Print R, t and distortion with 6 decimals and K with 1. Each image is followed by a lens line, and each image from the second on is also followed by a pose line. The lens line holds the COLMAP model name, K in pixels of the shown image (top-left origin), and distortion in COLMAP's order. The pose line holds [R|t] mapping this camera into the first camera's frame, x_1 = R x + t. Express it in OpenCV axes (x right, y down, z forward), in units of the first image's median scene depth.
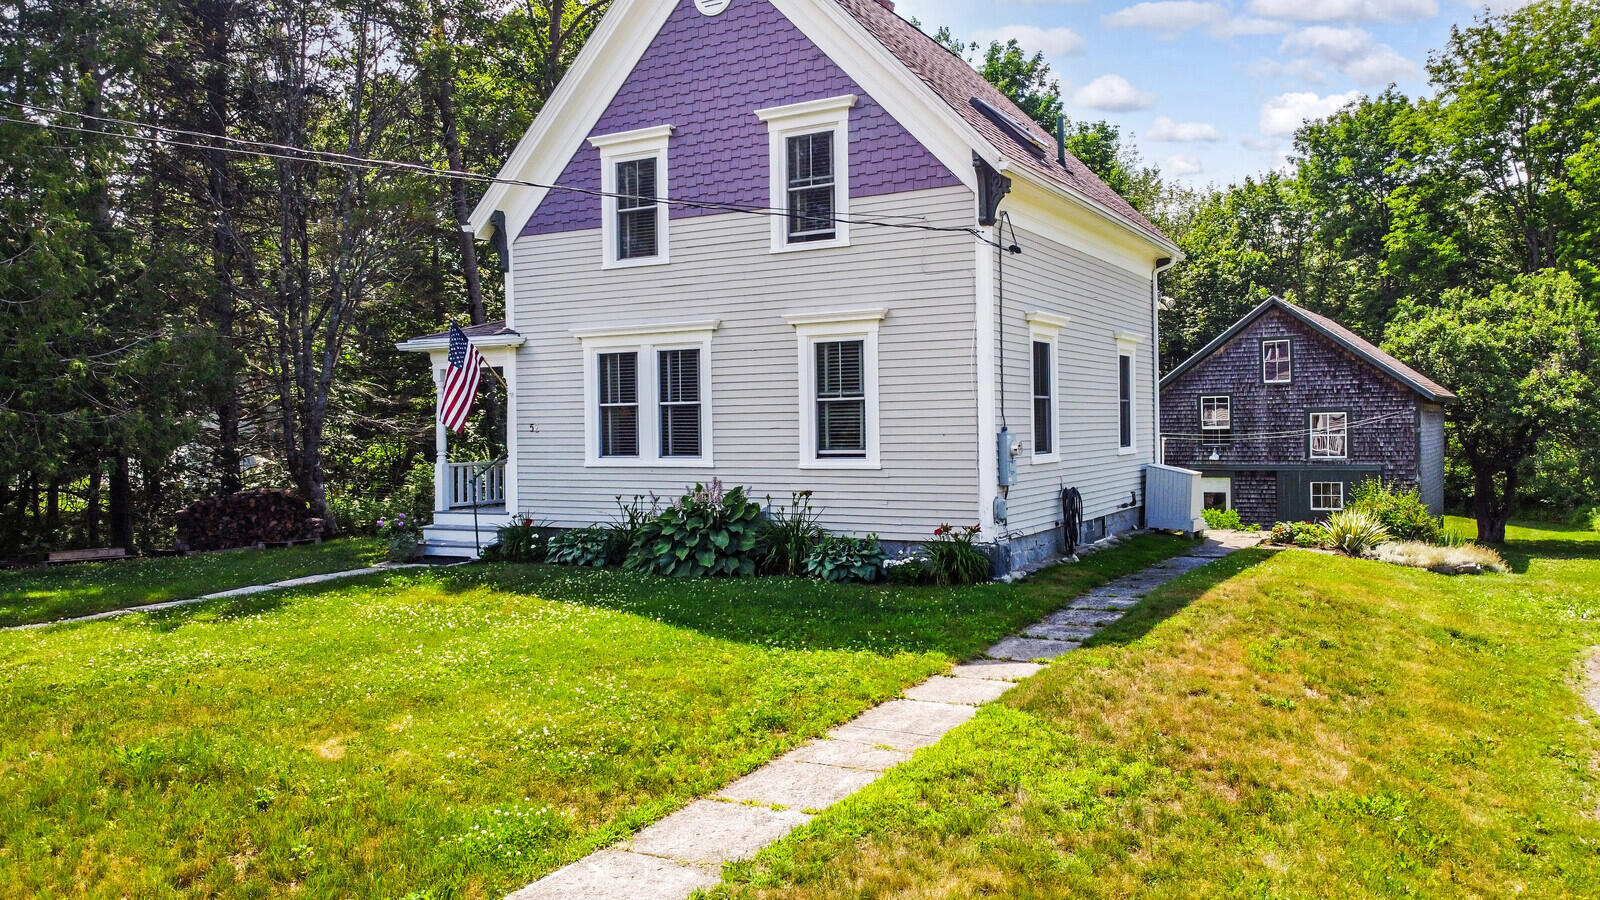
lens RADIAL K [[1213.6, 0, 829.2], [0, 1213.6, 447.0], [0, 0, 1]] dist [0.024996, -0.024430]
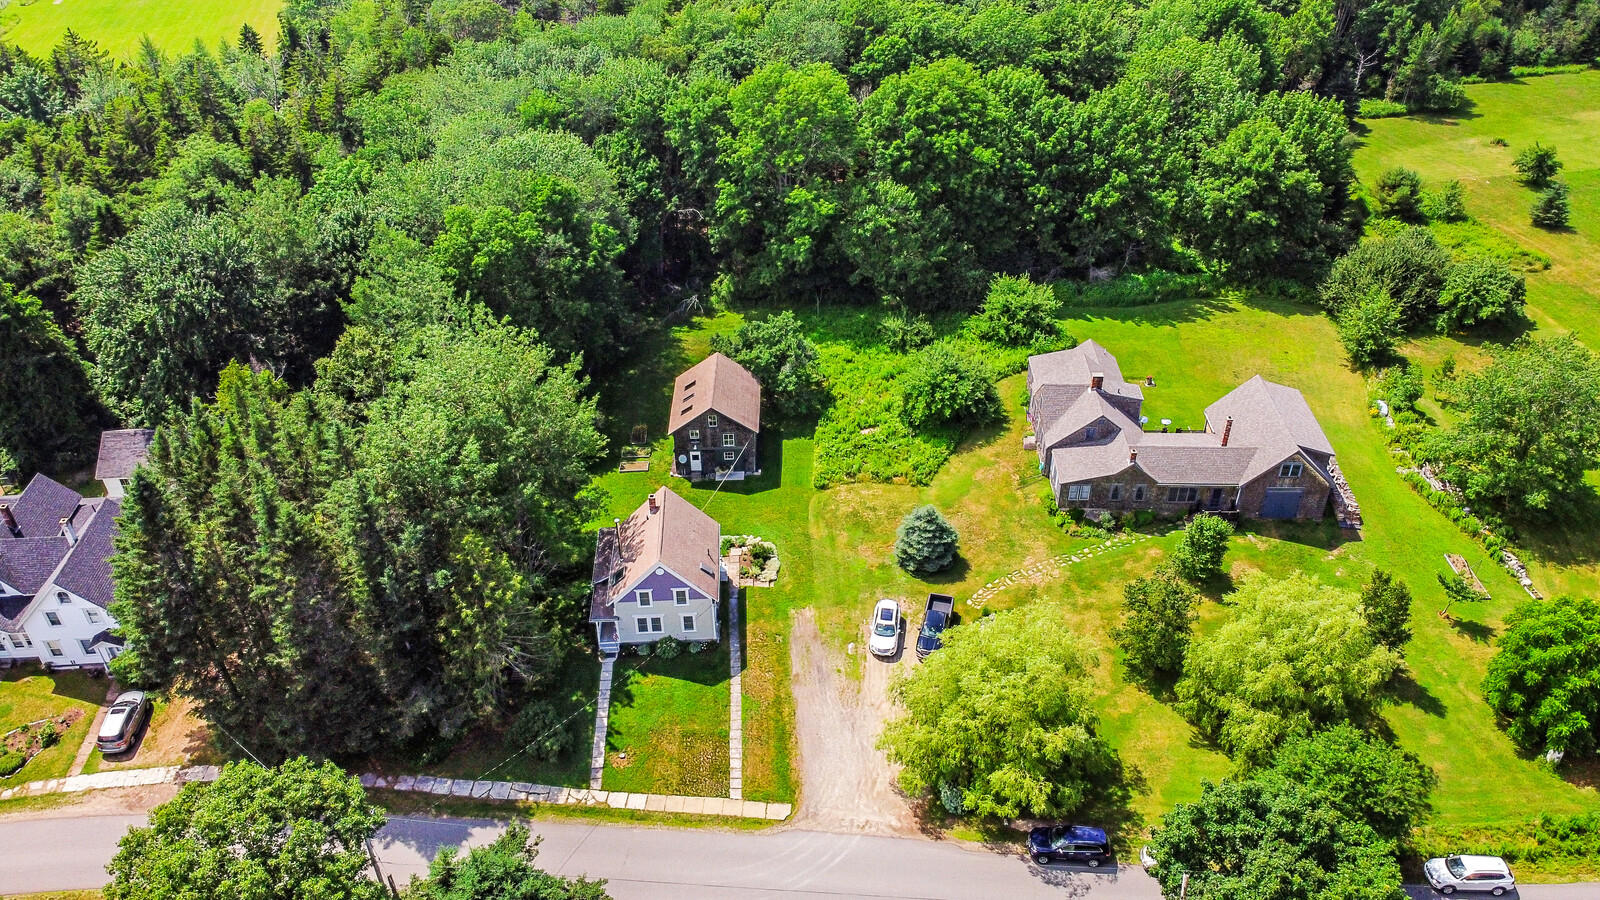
lens RADIAL K [[1203.3, 0, 824.8], [0, 1203.3, 442.0], [0, 0, 1]] dist [0.015443, -0.012486]
pose [[0.848163, -0.298079, 0.437913, -1.657880], [-0.005939, 0.821262, 0.570520, -3.935292], [-0.529701, -0.486495, 0.694794, -2.896543]]
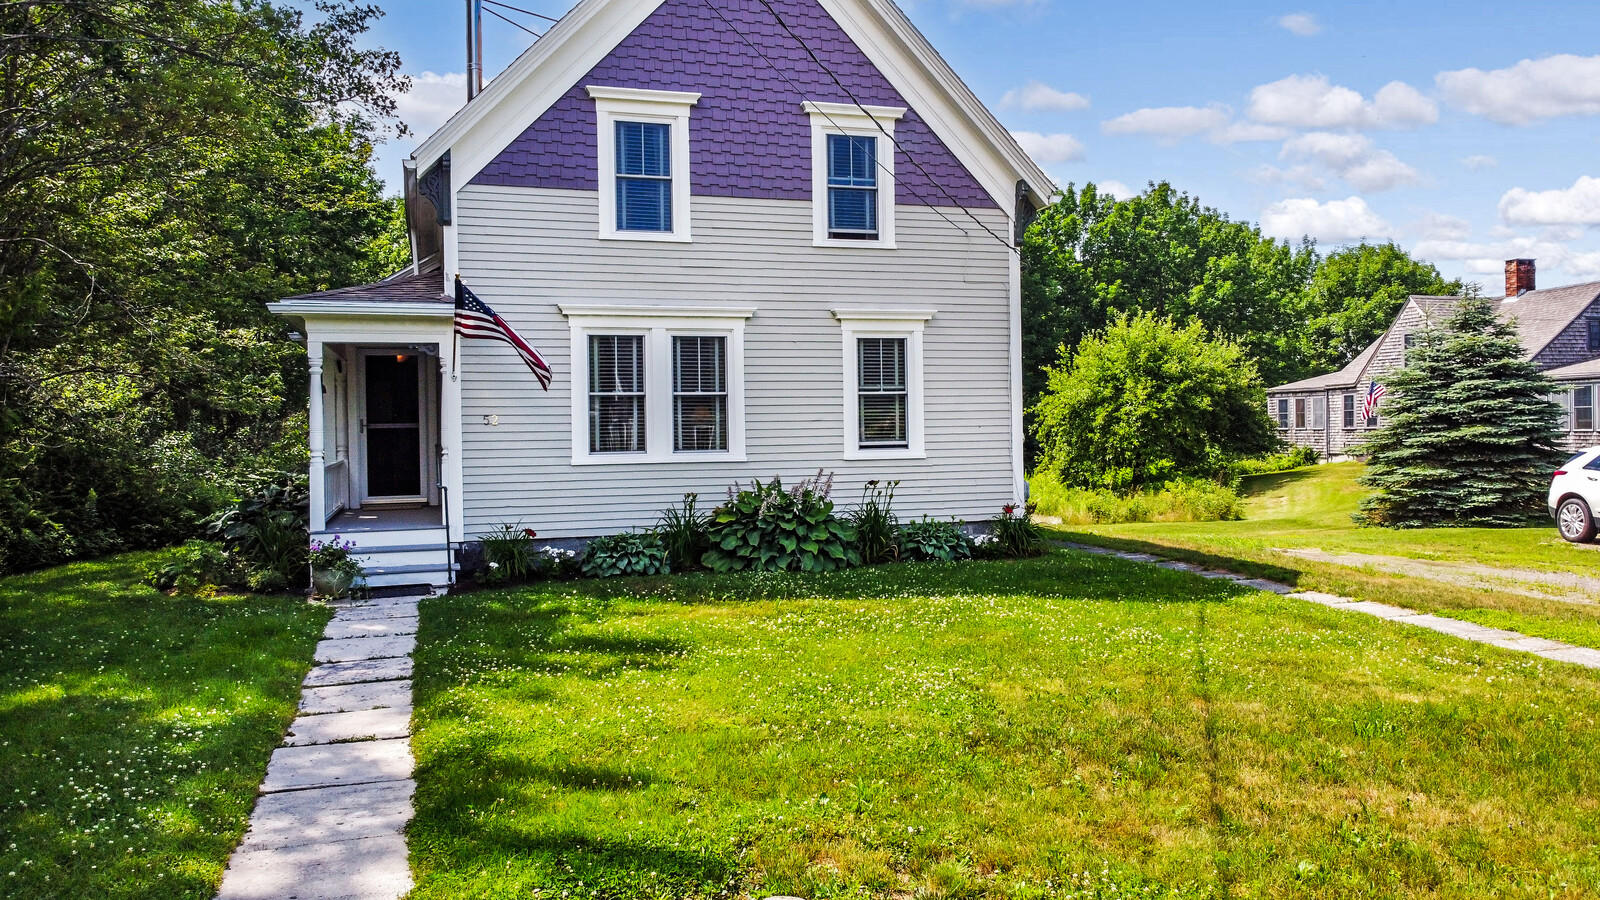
lens RADIAL K [[1203.3, 0, 824.8], [0, 1203.3, 442.0], [0, 0, 1]] dist [0.015443, -0.012486]
pose [[0.684421, -0.003563, 0.729079, -0.727680], [0.017362, 0.999784, -0.011413, 0.013158], [-0.728880, 0.020469, 0.684335, 0.300626]]
